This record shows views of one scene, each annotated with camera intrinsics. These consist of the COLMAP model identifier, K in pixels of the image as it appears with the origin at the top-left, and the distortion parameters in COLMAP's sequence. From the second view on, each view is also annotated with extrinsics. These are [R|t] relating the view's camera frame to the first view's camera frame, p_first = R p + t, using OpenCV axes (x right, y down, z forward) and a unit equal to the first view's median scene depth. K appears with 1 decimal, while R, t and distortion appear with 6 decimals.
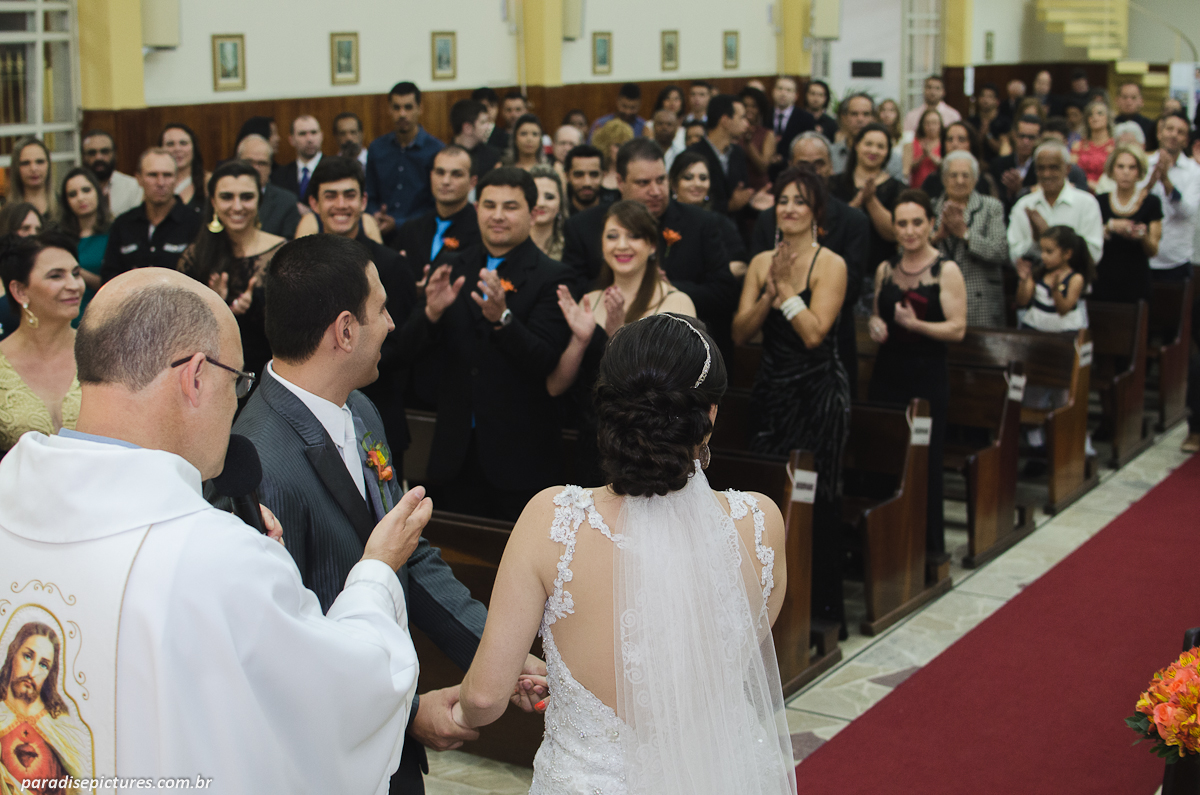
lens RADIAL K [[1849.4, 0, 600.0], [0, 1849.4, 397.5], [0, 0, 1]] dist [-0.213801, 0.354641]
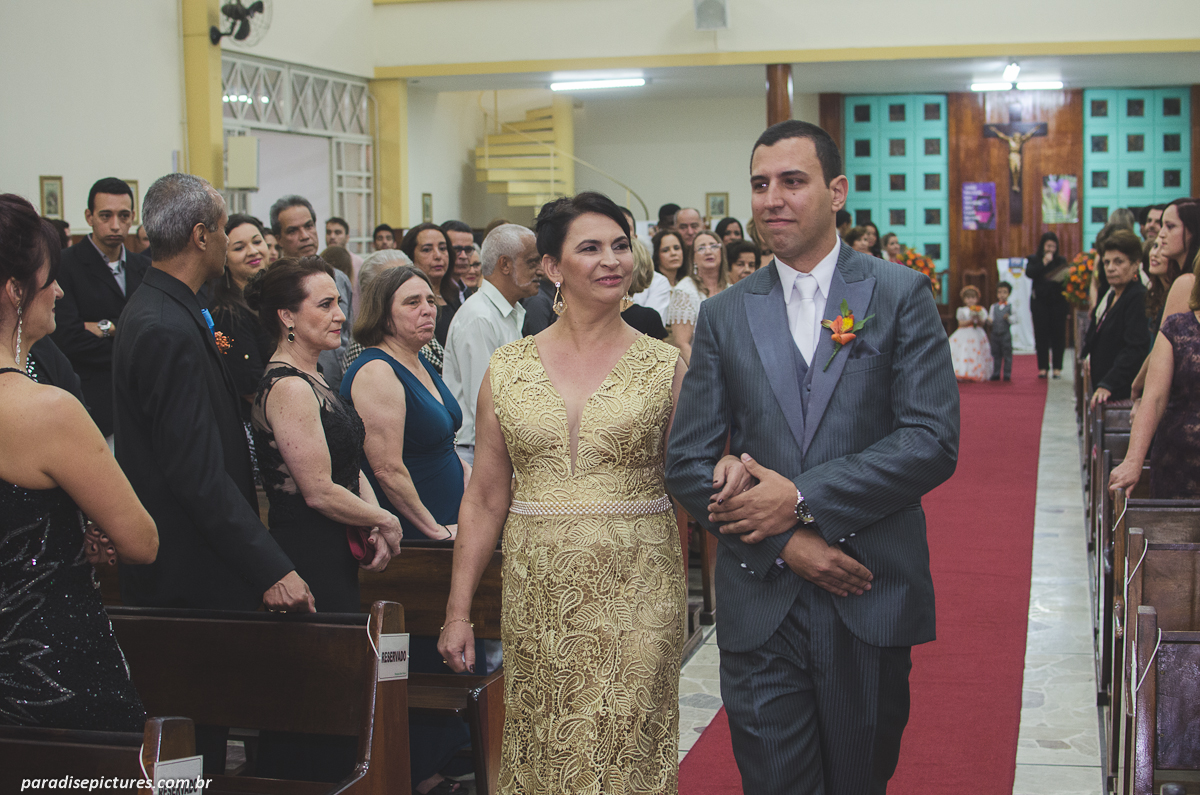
lens RADIAL K [[1849.4, 0, 600.0], [0, 1849.4, 397.5], [0, 0, 1]] dist [-0.213801, 0.354641]
pose [[0.953706, -0.040180, 0.298044, 0.024115], [0.073731, 0.992028, -0.102195, 0.000437], [-0.291562, 0.119439, 0.949066, 0.149562]]
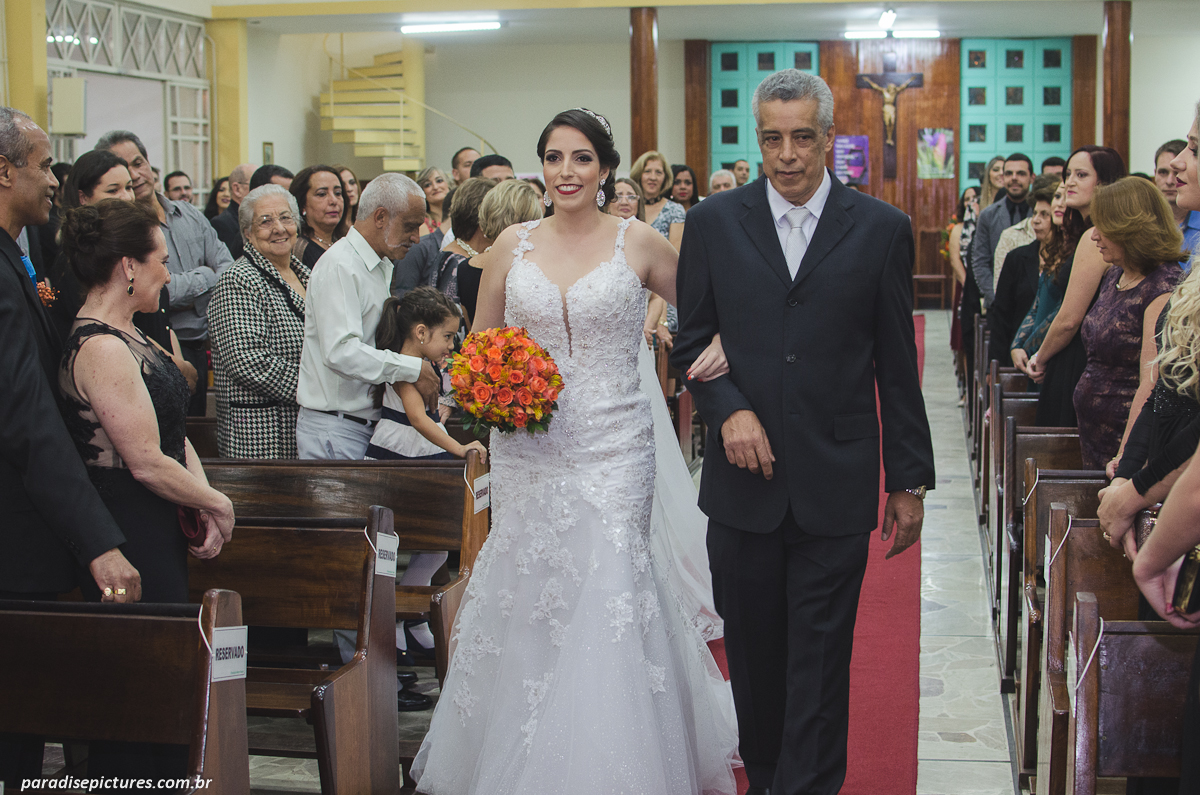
lens RADIAL K [[1931.2, 0, 600.0], [0, 1931.2, 397.5], [0, 0, 1]] dist [-0.200146, 0.309680]
pose [[0.927743, -0.045671, 0.370414, 0.027522], [0.079829, 0.993799, -0.077406, -0.000889], [-0.364582, 0.101382, 0.925636, 0.165317]]
